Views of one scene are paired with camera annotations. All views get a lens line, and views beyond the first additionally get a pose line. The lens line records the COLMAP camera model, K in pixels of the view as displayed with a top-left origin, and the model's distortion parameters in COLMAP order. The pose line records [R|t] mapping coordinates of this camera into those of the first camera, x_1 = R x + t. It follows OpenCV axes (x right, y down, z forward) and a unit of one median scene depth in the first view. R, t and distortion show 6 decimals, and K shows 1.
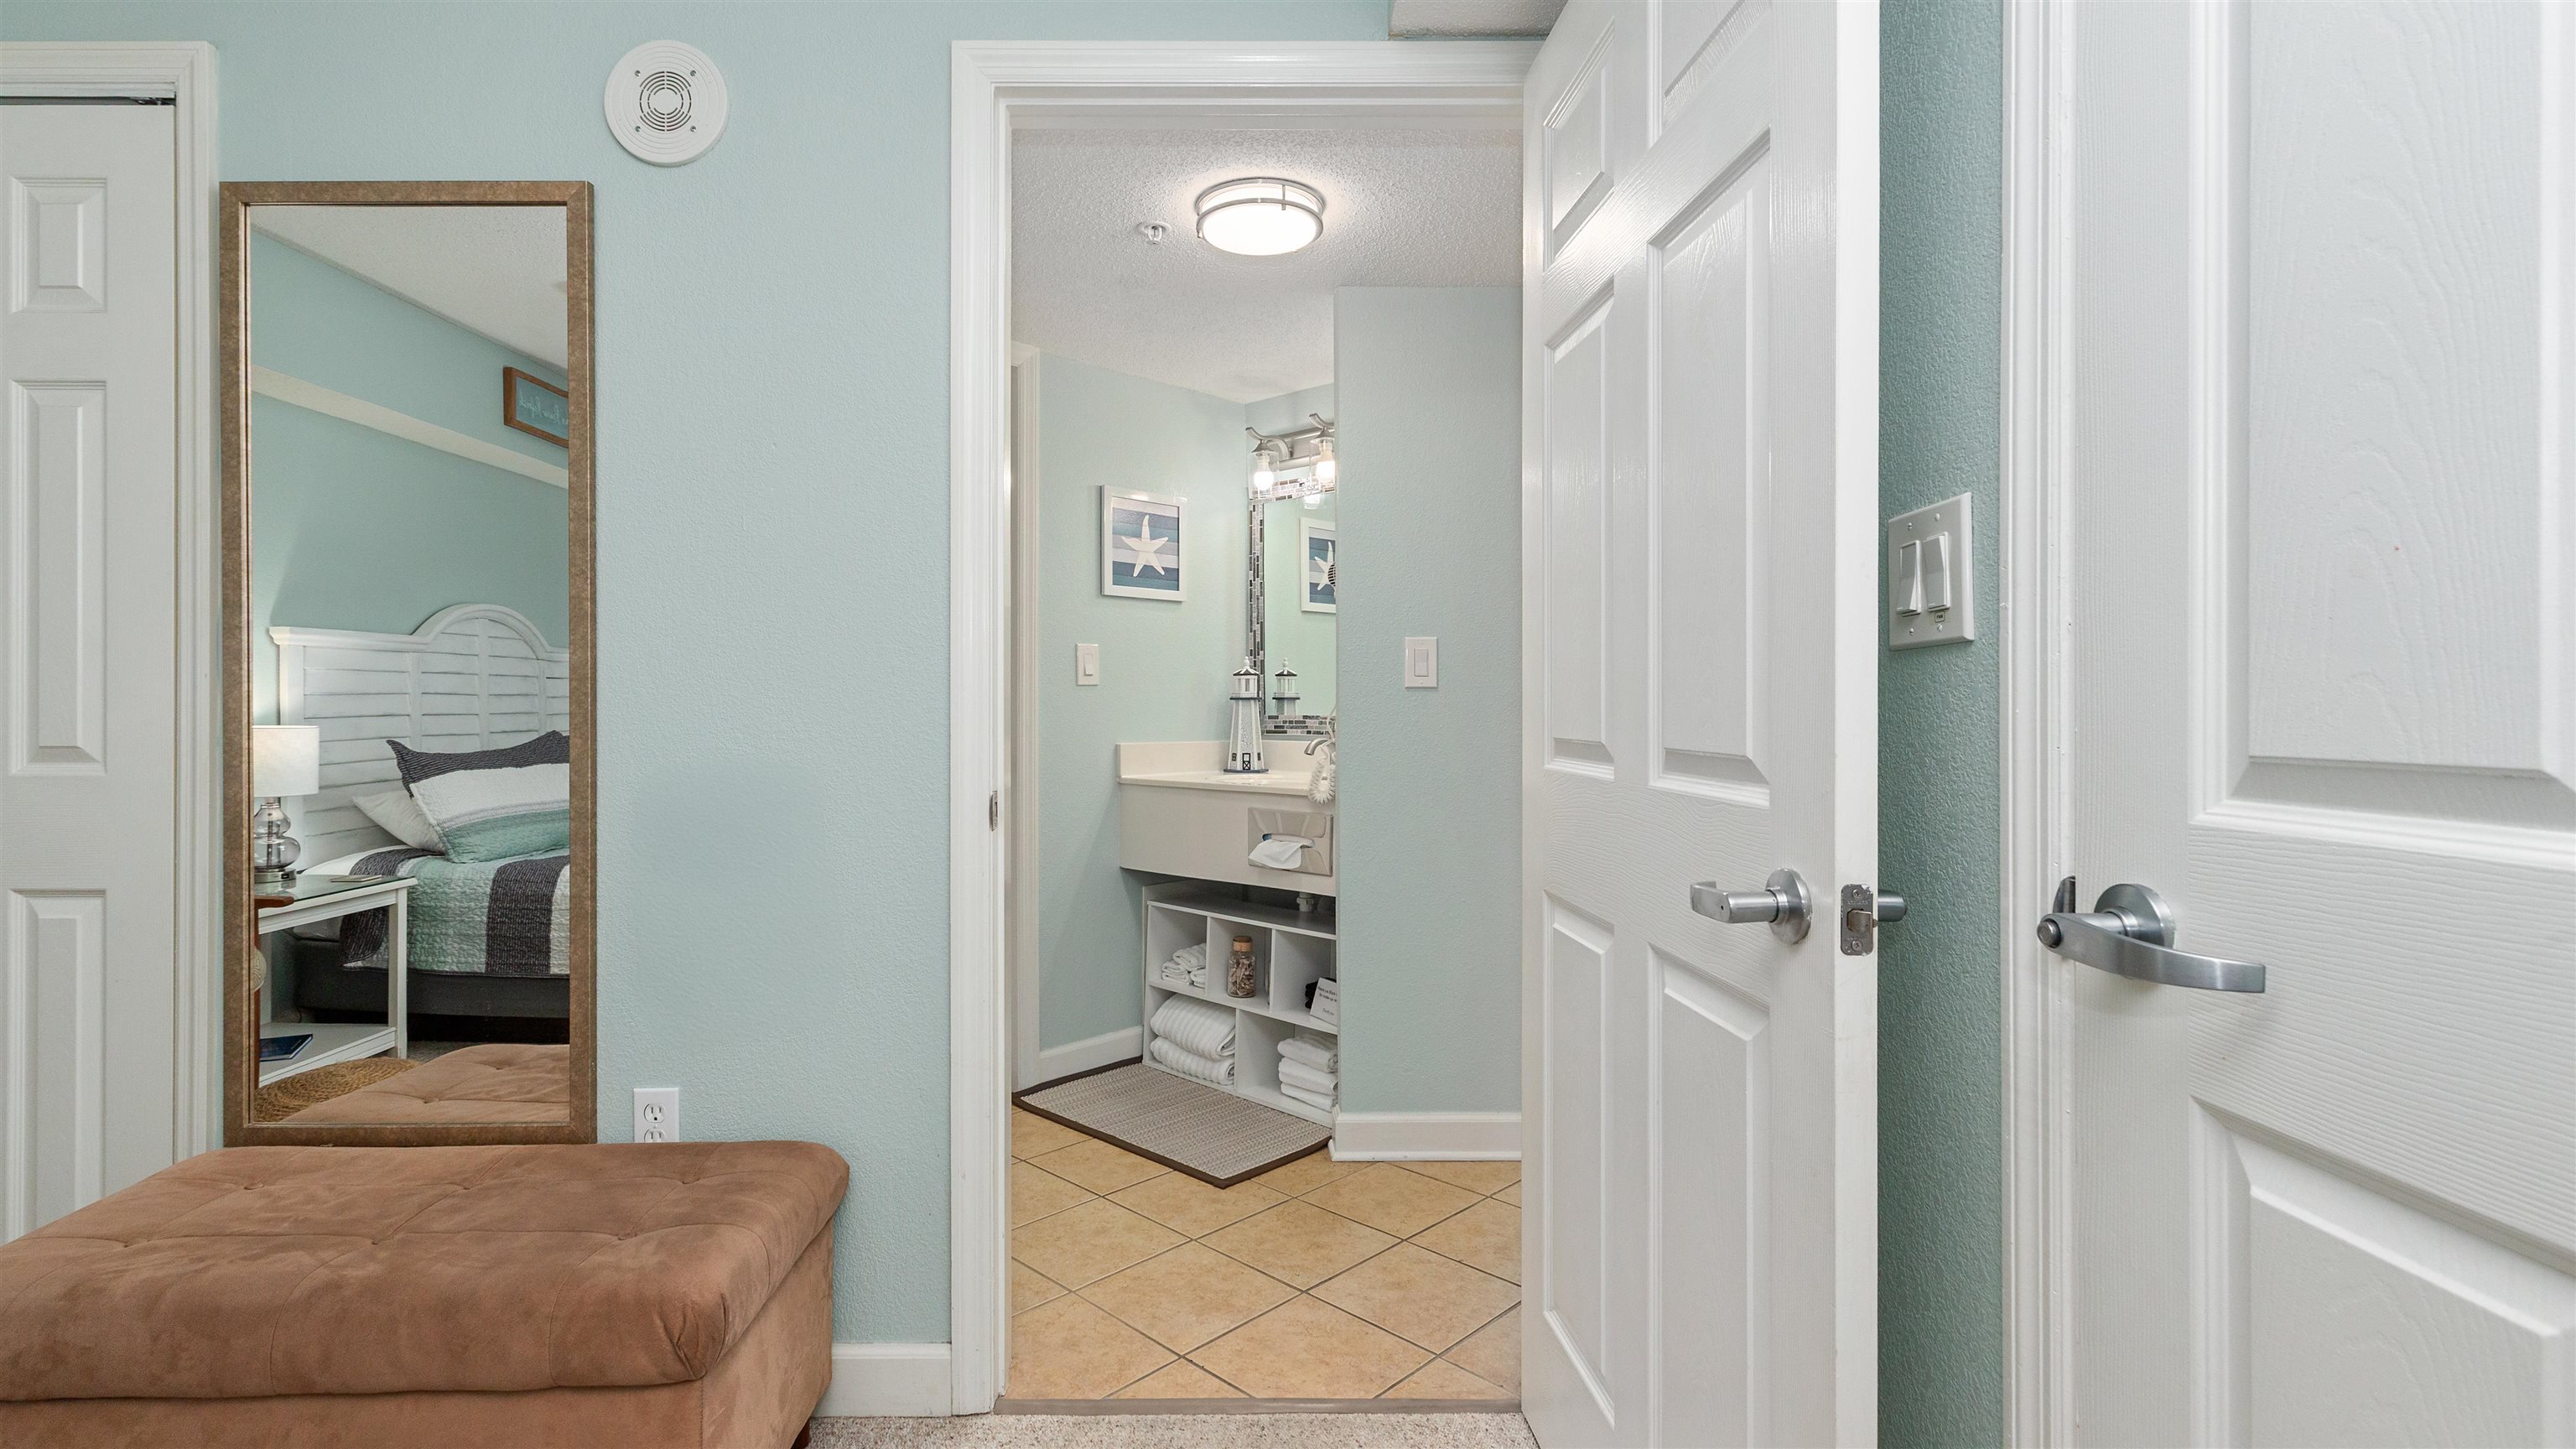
lens RADIAL K [[1148.1, 0, 1297.8], [0, 1148.1, 700.6], [0, 0, 1]] dist [0.002740, 0.000566]
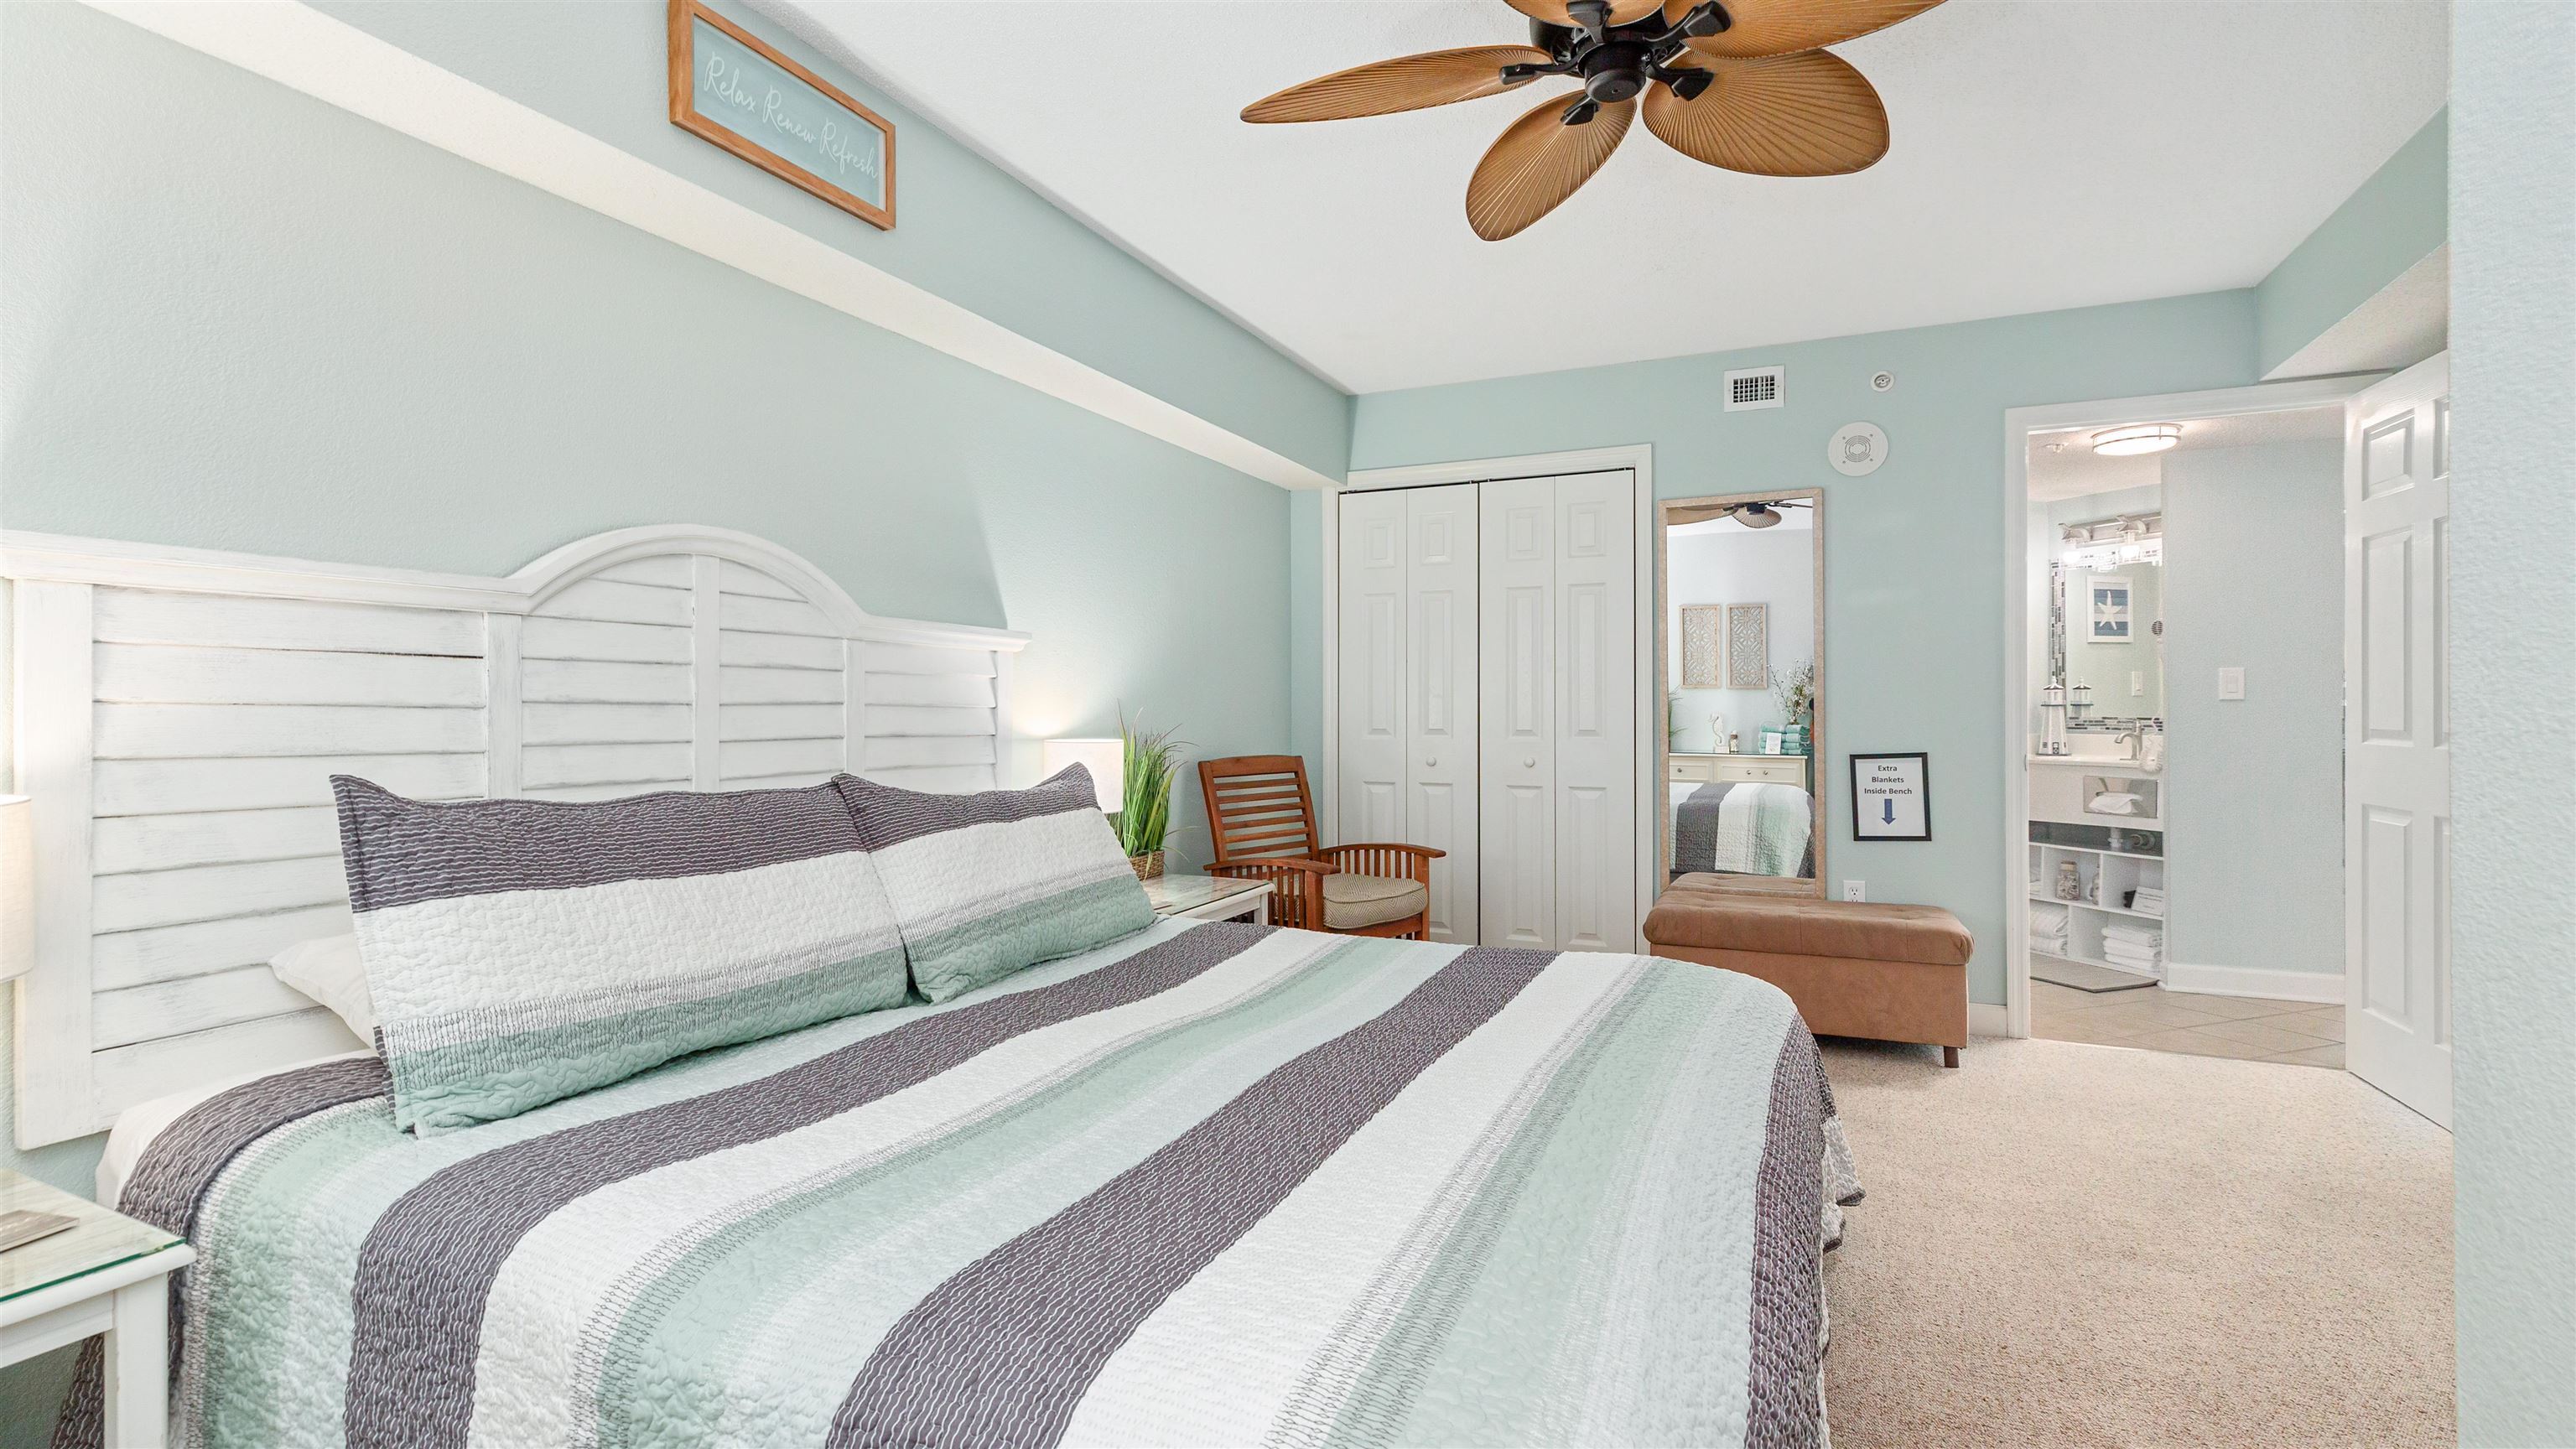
lens RADIAL K [[1148.1, 0, 1297.8], [0, 1148.1, 700.6], [0, 0, 1]] dist [0.002740, 0.000566]
pose [[0.891642, -0.000995, -0.452739, -0.281996], [0.000824, 0.999999, -0.000574, -0.008962], [0.452740, 0.000139, 0.891643, -0.868330]]
